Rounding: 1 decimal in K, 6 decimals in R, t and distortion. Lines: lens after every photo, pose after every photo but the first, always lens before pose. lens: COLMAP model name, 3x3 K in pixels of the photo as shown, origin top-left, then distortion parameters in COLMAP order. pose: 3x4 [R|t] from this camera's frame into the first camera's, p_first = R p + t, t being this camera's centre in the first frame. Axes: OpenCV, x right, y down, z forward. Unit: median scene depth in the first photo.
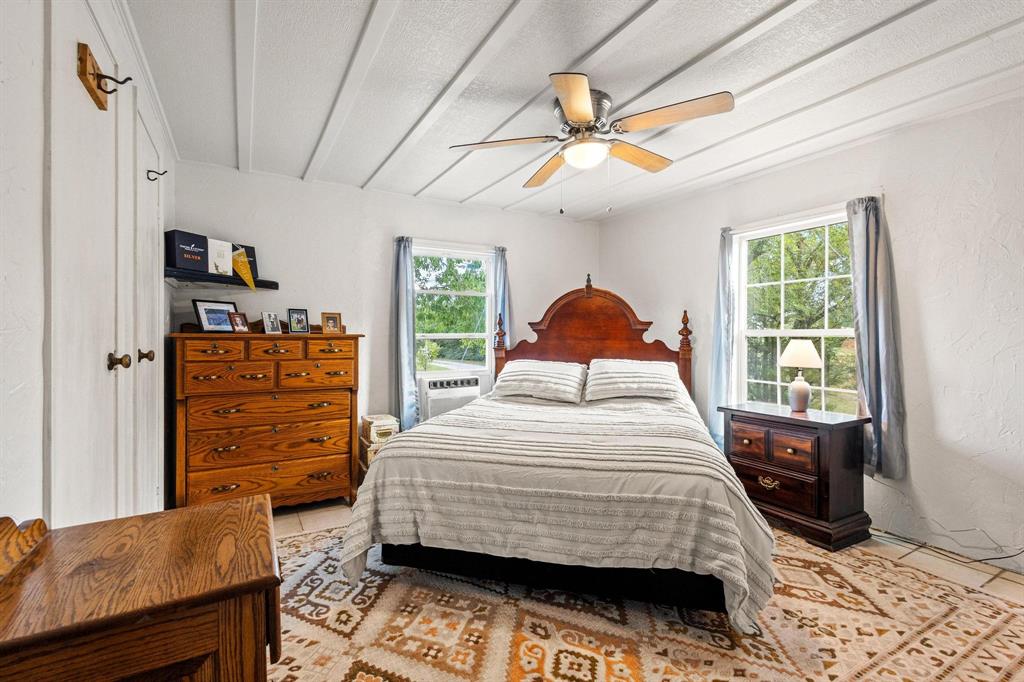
lens RADIAL K [[467.2, 0, 514.0], [0, 467.2, 336.3], [0, 0, 1]] dist [0.013363, -0.003090]
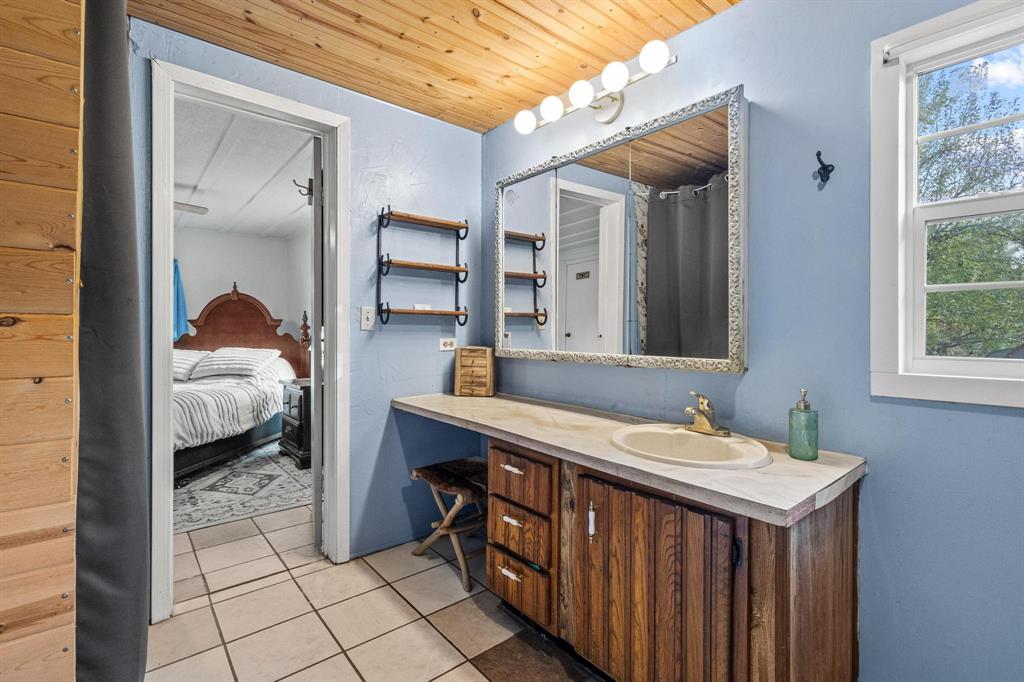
lens RADIAL K [[467.2, 0, 505.5], [0, 467.2, 333.5], [0, 0, 1]] dist [0.013363, -0.003090]
pose [[0.986902, -0.004327, 0.161262, 1.121768], [0.003971, 0.999989, 0.002530, 0.012530], [-0.161271, -0.001856, 0.986908, -0.634329]]
